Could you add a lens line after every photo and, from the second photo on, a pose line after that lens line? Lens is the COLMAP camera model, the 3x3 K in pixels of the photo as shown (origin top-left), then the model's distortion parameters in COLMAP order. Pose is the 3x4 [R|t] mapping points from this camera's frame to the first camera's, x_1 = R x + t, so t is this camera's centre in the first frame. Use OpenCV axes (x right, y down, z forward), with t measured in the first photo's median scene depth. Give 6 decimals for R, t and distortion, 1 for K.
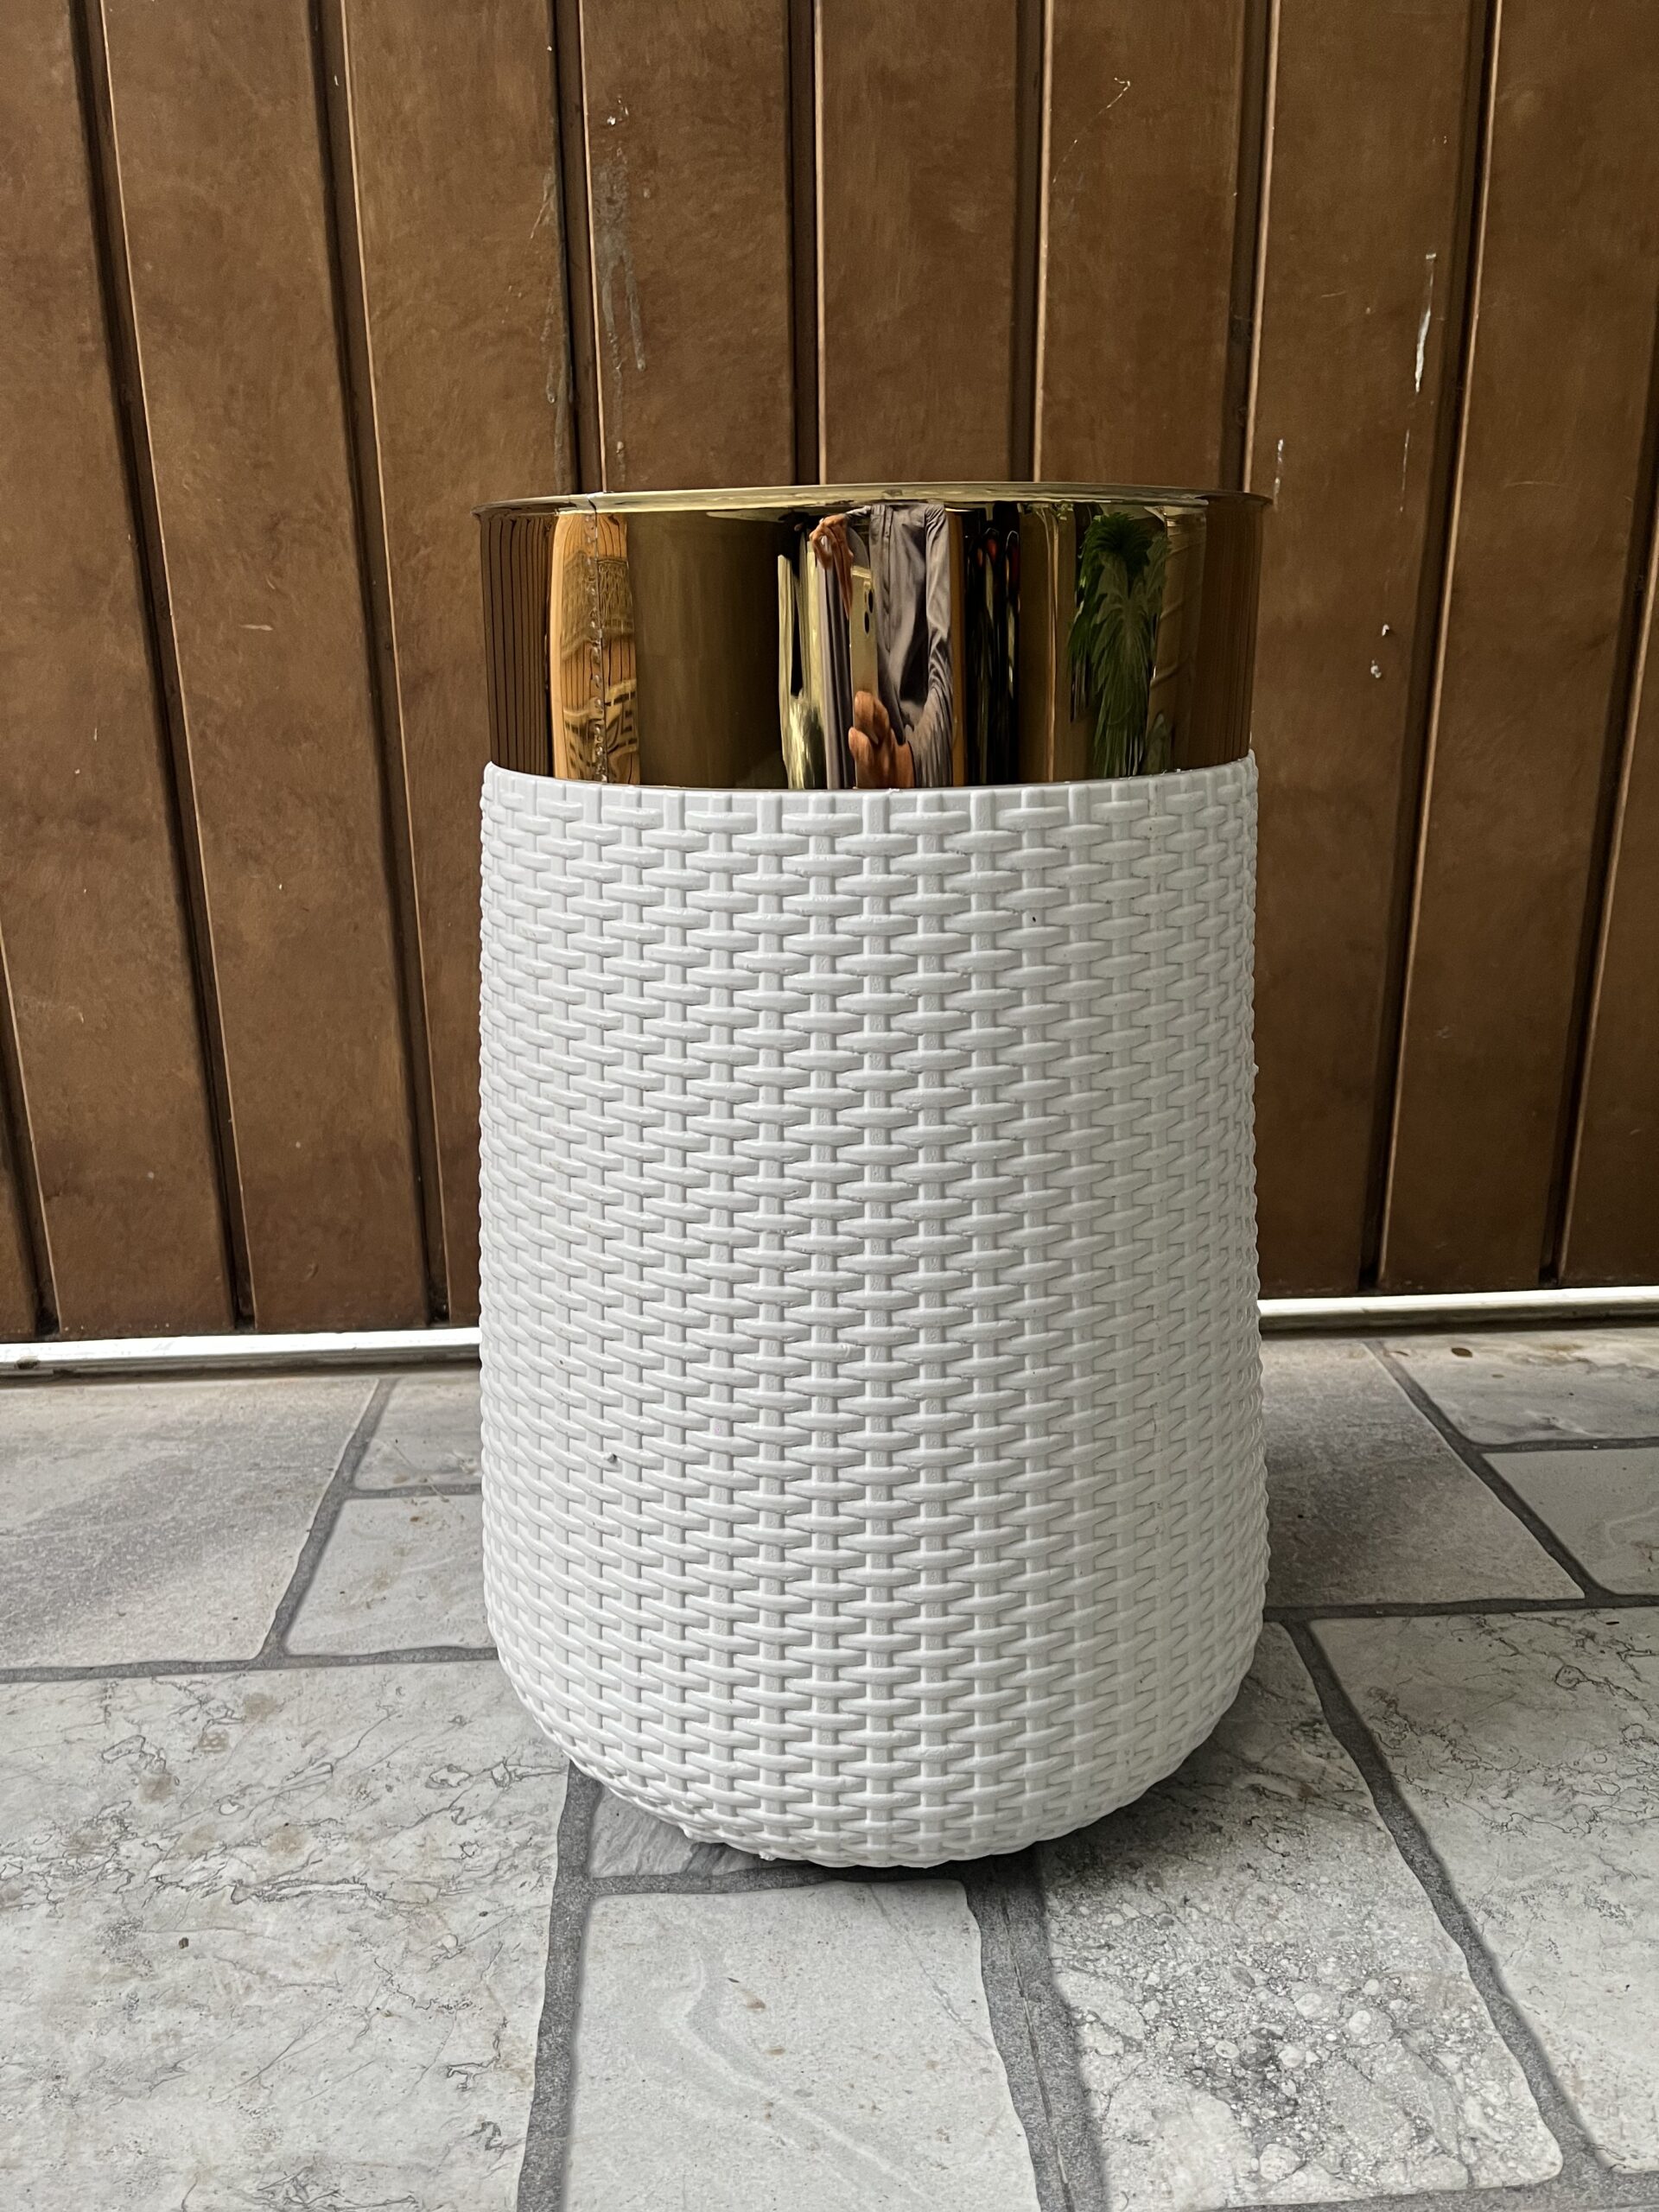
lens RADIAL K [[1690.4, 0, 814.0], [0, 1690.4, 1112.7], [0, 0, 1]] dist [0.074295, -0.109467]
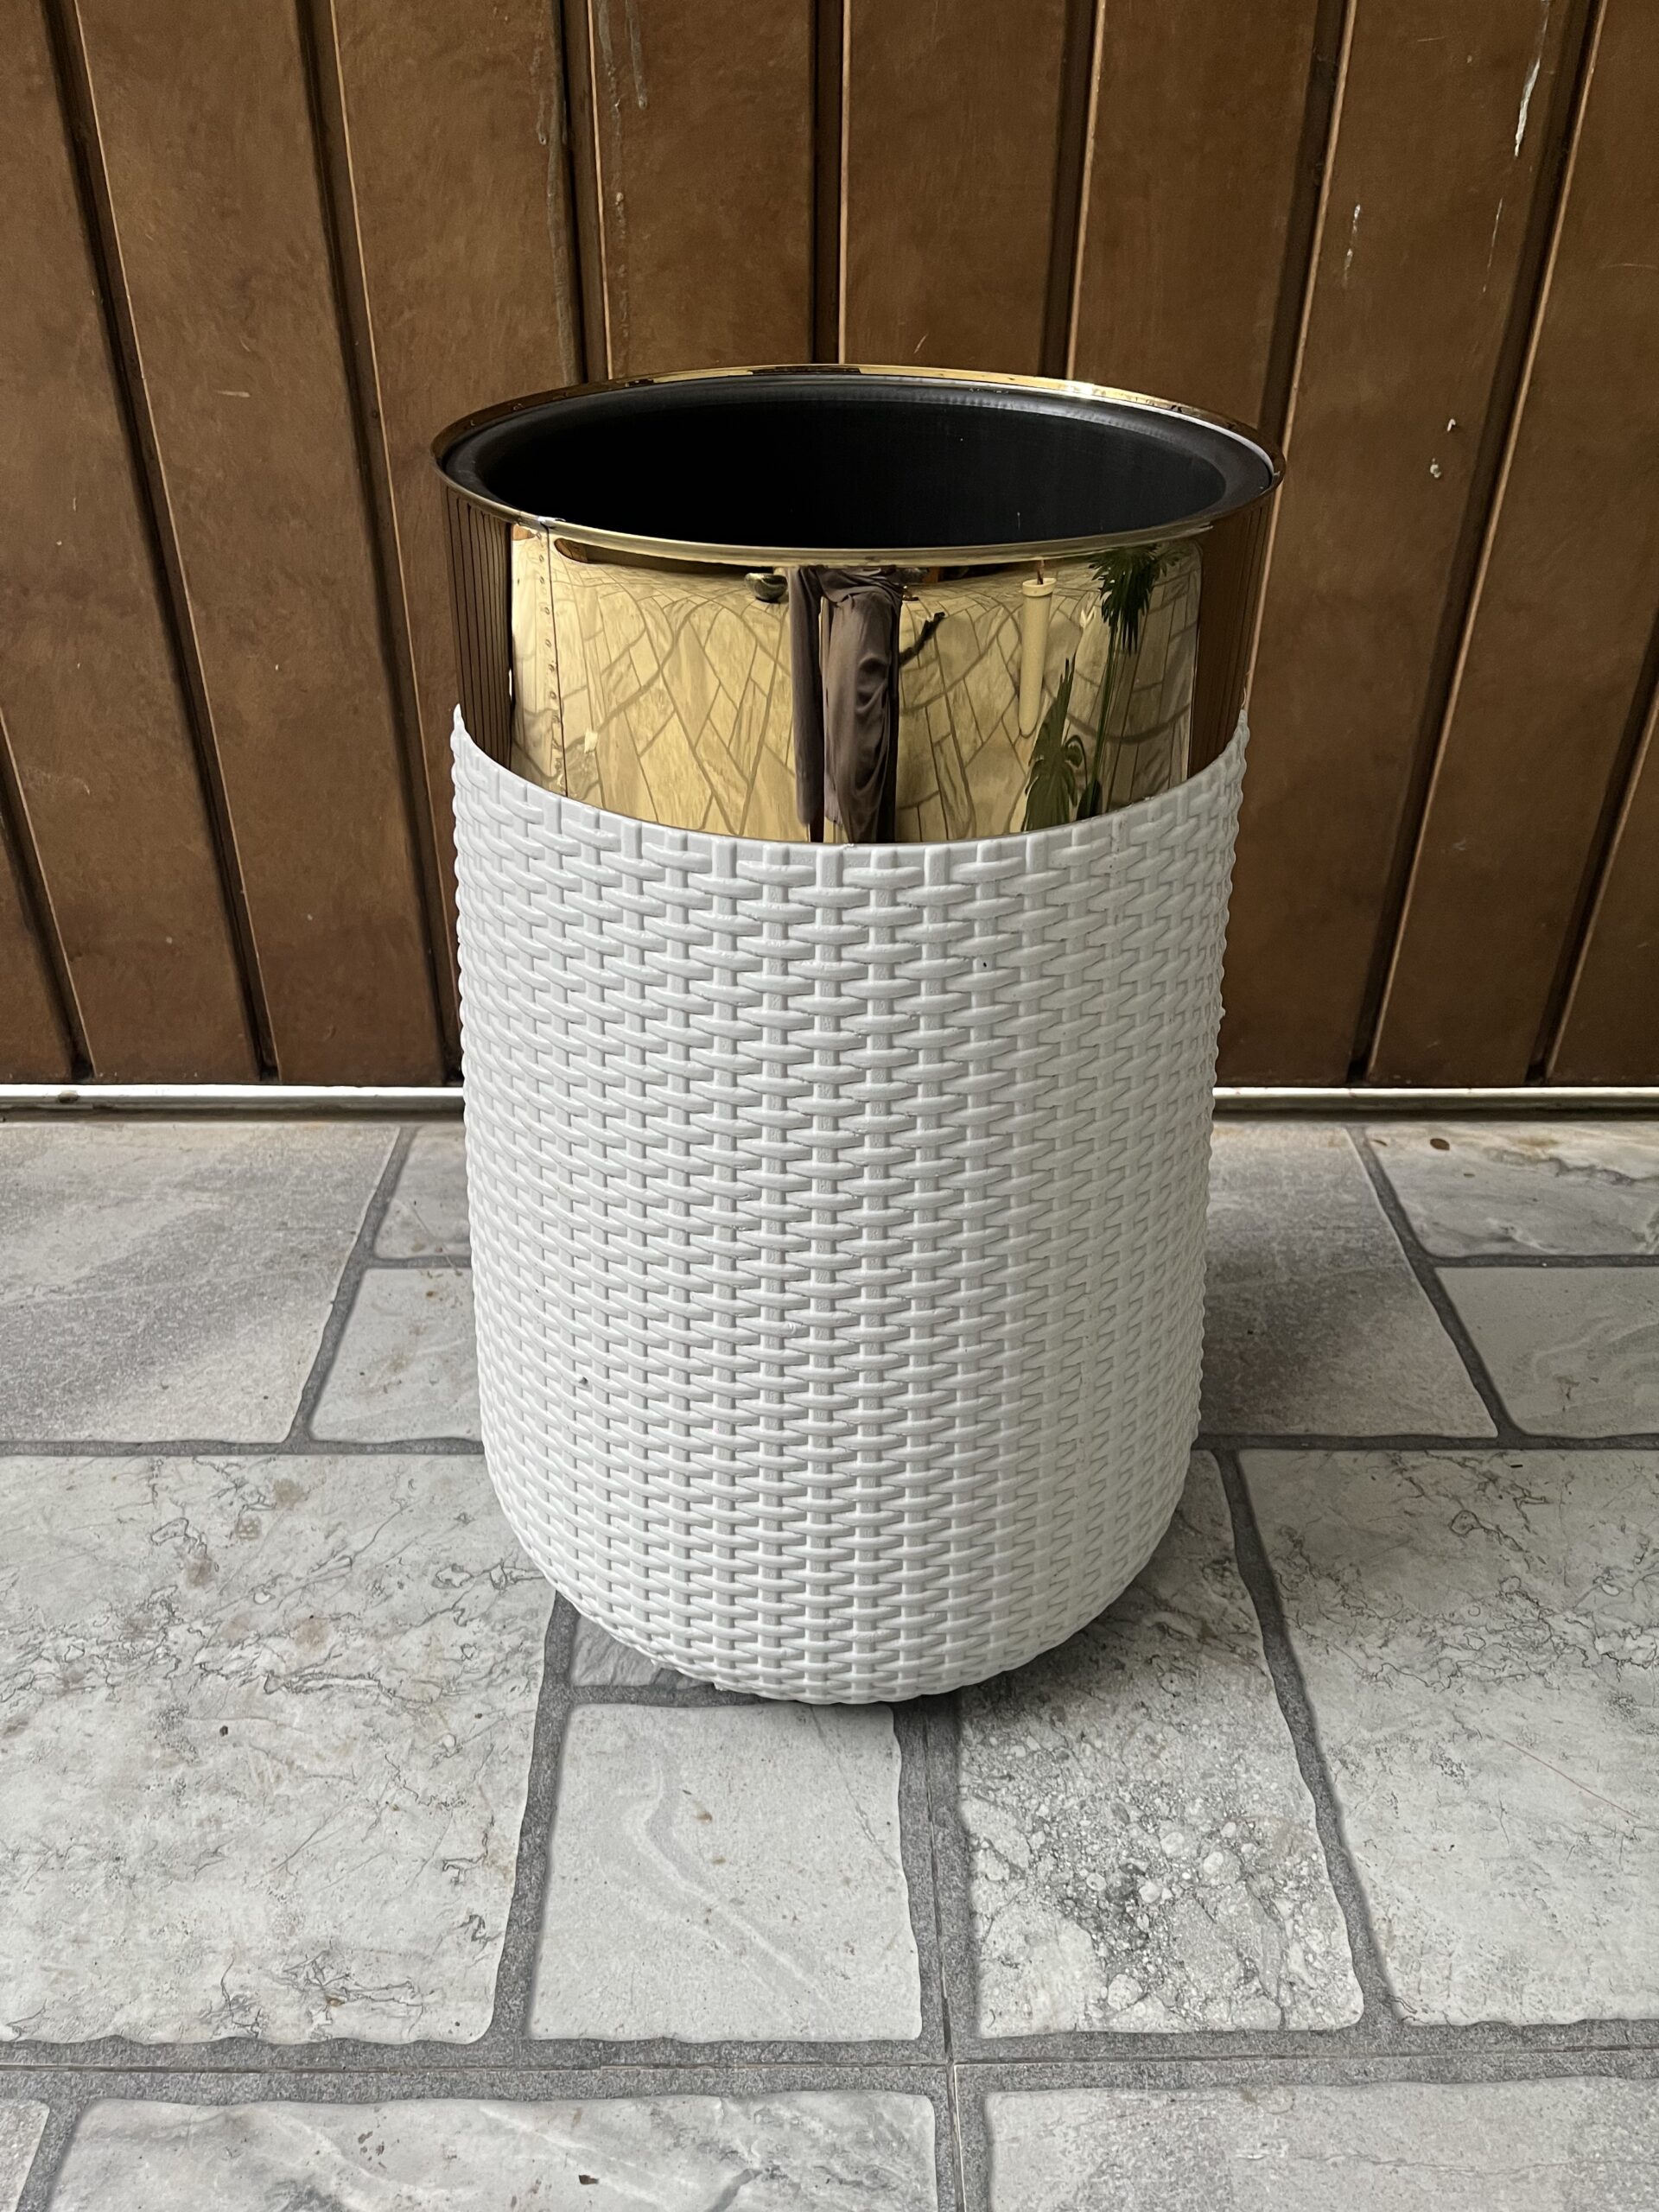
lens RADIAL K [[1690.4, 0, 823.7], [0, 1690.4, 1110.7], [0, 0, 1]] dist [0.074295, -0.109467]
pose [[0.998830, 0.042569, -0.022946, 0.039775], [-0.034650, 0.960971, 0.274470, -0.199099], [0.033734, -0.273354, 0.961322, 0.000667]]
